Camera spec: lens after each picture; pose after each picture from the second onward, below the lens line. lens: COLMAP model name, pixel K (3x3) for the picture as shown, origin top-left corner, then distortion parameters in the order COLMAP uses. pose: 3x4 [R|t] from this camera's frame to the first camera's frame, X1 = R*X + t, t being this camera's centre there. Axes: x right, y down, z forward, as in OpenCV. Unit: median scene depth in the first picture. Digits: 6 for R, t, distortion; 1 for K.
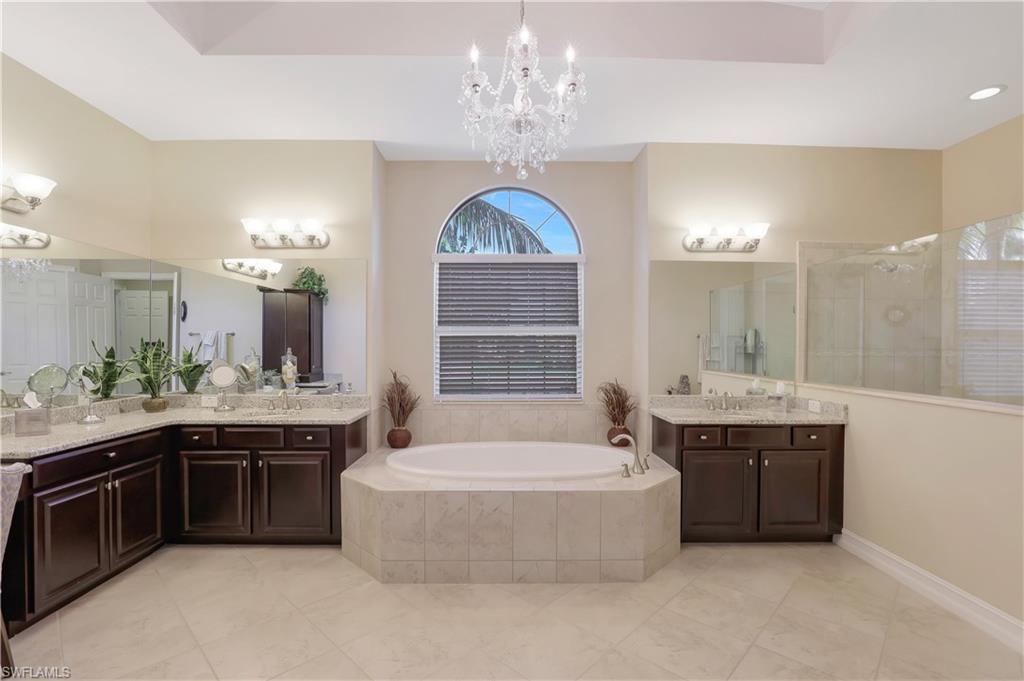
lens RADIAL K [[482.6, 0, 514.6], [0, 482.6, 342.9], [0, 0, 1]] dist [-0.031464, 0.002515]
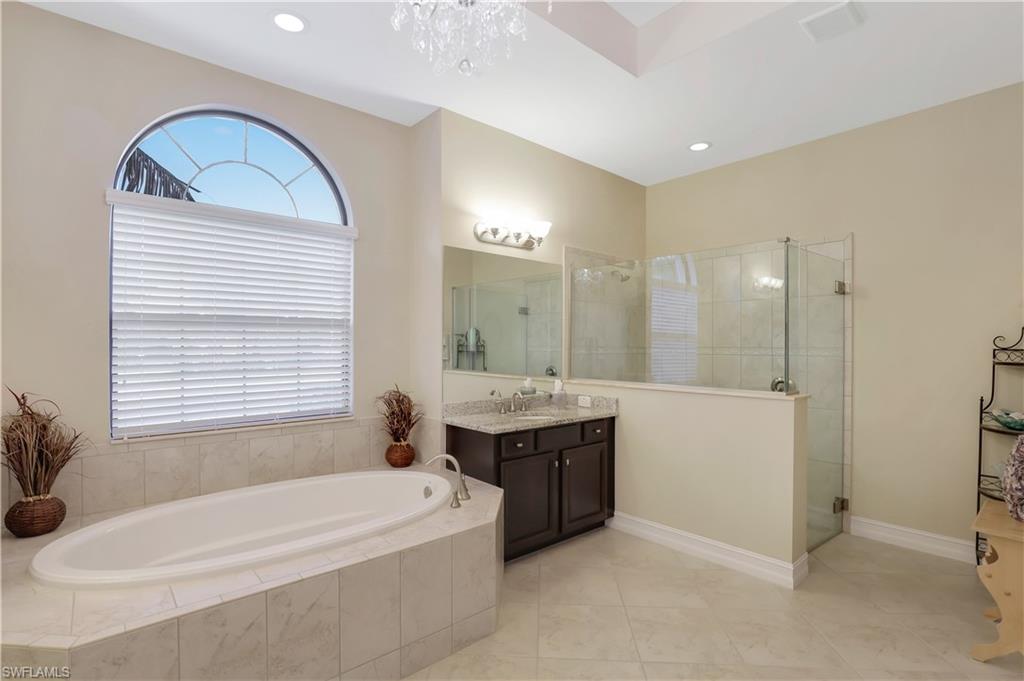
lens RADIAL K [[482.6, 0, 511.4], [0, 482.6, 343.0], [0, 0, 1]] dist [-0.031464, 0.002515]
pose [[0.761827, 0.000683, 0.647780, -0.204725], [-0.003202, 0.999991, 0.002712, 0.000099], [-0.647773, -0.004140, 0.761822, 0.301565]]
